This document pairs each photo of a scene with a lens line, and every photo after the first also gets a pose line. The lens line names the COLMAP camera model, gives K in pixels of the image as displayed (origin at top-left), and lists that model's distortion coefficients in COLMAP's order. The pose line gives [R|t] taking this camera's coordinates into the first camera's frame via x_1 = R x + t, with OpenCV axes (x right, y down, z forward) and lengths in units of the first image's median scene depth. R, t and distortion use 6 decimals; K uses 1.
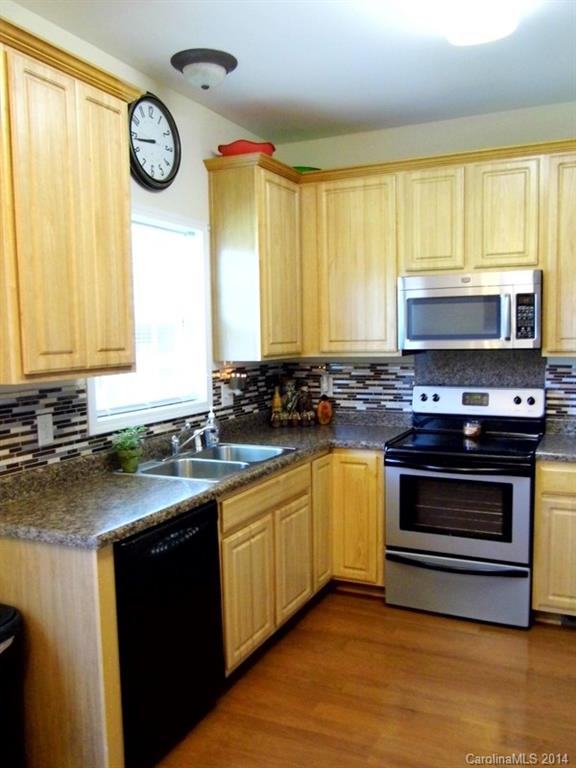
lens RADIAL K [[649.4, 0, 288.0], [0, 649.4, 384.0], [0, 0, 1]] dist [-0.025266, -0.007997]
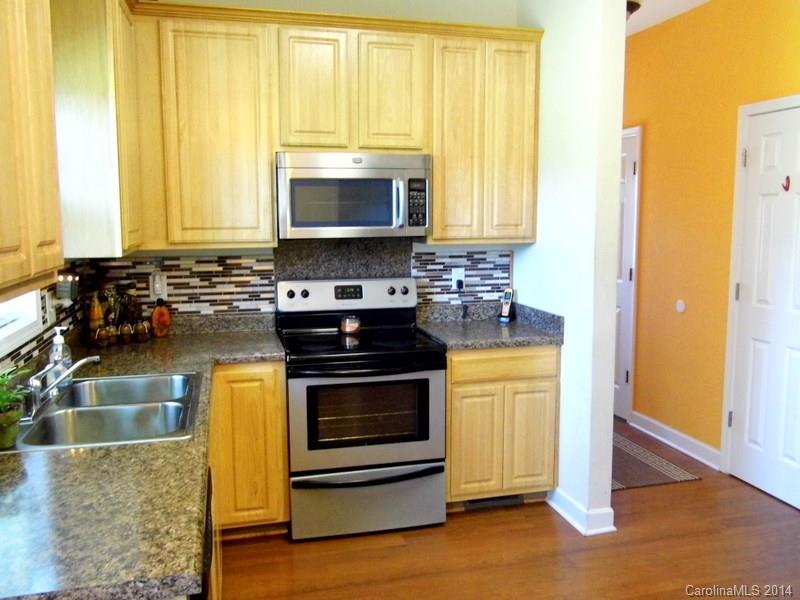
lens RADIAL K [[676.5, 0, 402.9], [0, 676.5, 294.9], [0, 0, 1]] dist [-0.025266, -0.007997]
pose [[0.763238, -0.062147, 0.643121, -0.281472], [0.042053, 0.998031, 0.046536, -0.015008], [-0.644747, -0.008473, 0.764349, 0.234897]]
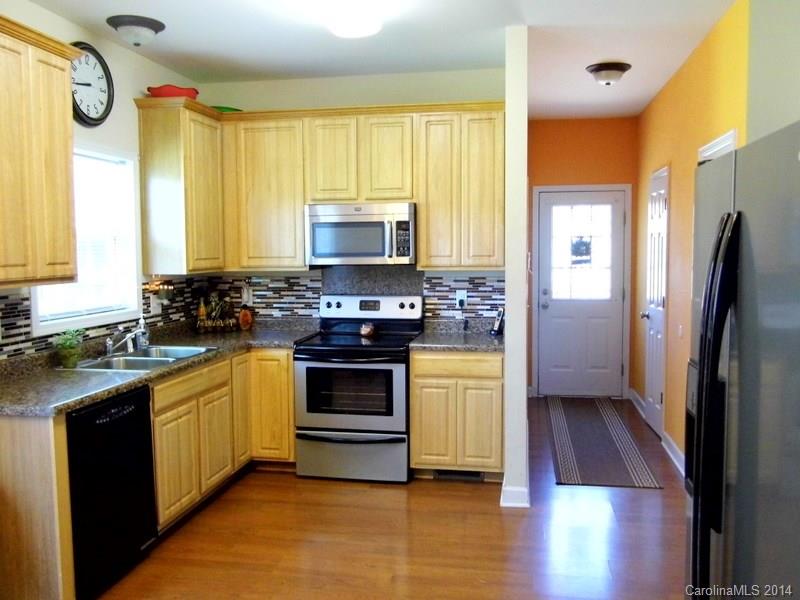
lens RADIAL K [[675.0, 0, 404.2], [0, 675.0, 290.3], [0, 0, 1]] dist [-0.028669, 0.005423]
pose [[0.964643, -0.006596, 0.263479, 0.016517], [0.011565, 0.999783, -0.017315, 0.018827], [-0.263308, 0.019750, 0.964510, -0.264587]]
